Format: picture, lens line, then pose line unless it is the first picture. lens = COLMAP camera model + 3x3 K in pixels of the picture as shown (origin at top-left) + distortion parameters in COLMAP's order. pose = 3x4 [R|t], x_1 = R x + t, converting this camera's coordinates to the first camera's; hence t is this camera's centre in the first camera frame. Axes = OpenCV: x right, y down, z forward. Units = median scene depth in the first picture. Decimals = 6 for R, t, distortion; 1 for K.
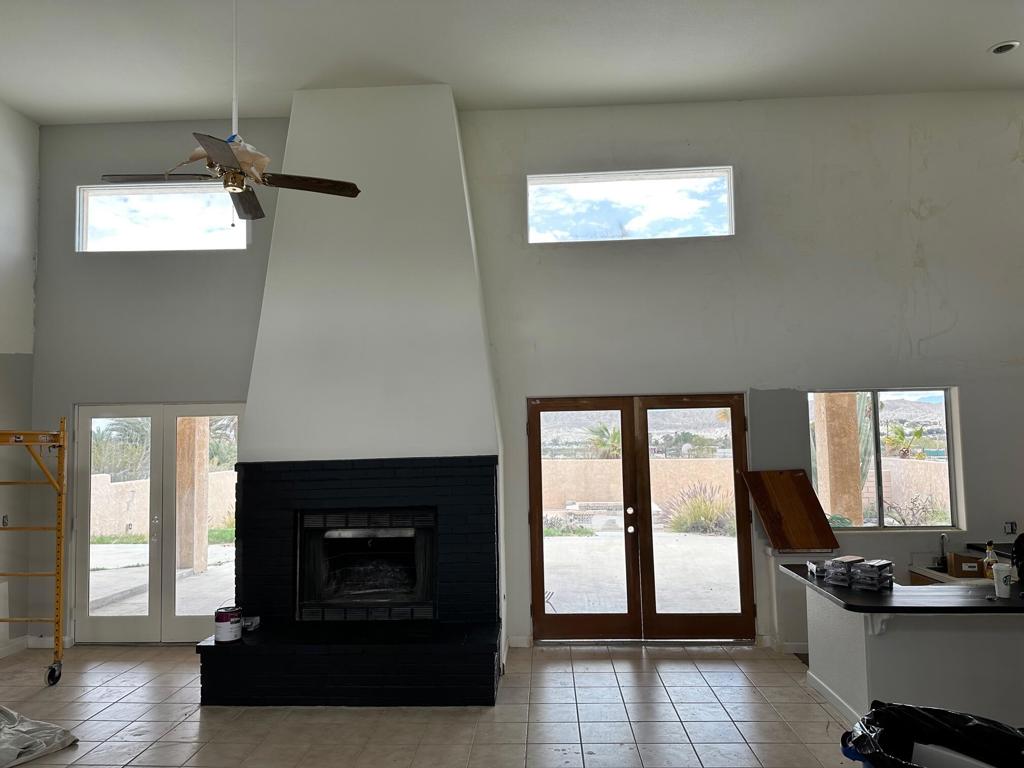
lens RADIAL K [[719.7, 0, 516.9], [0, 719.7, 385.0], [0, 0, 1]] dist [0.014403, -0.028281]
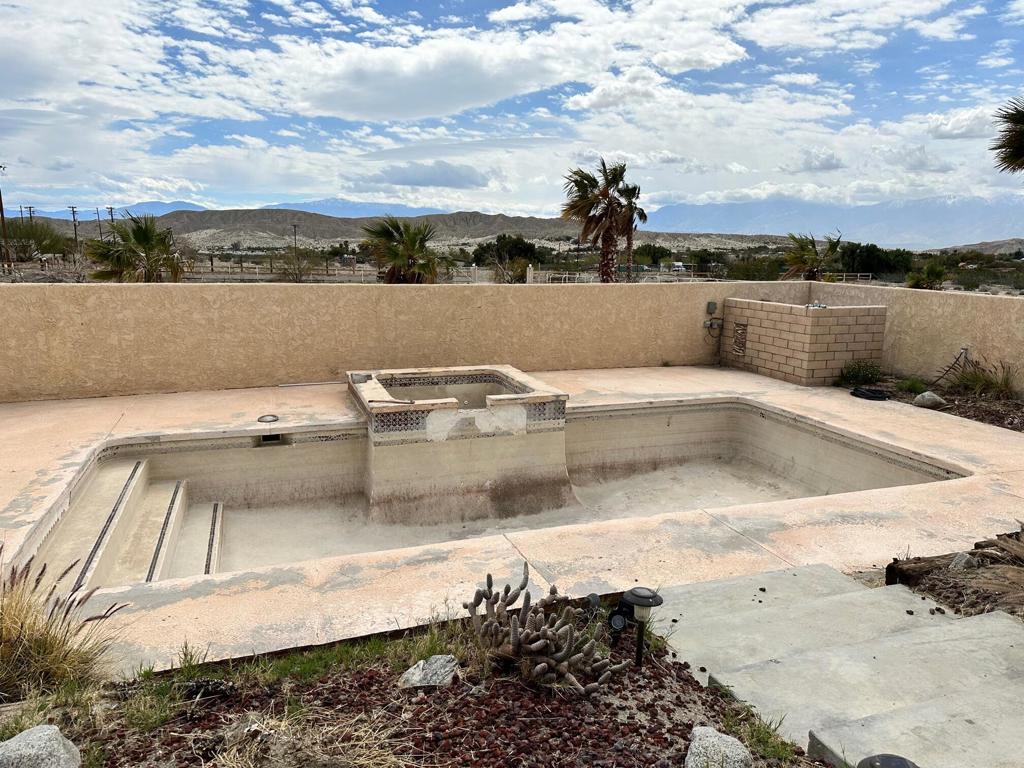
lens RADIAL K [[719.7, 0, 512.4], [0, 719.7, 384.9], [0, 0, 1]] dist [0.014403, -0.028281]
pose [[0.913066, -0.047507, 0.405035, -0.028149], [-0.059540, 0.967020, 0.247644, 0.041924], [-0.403442, -0.250231, 0.880125, 0.509001]]
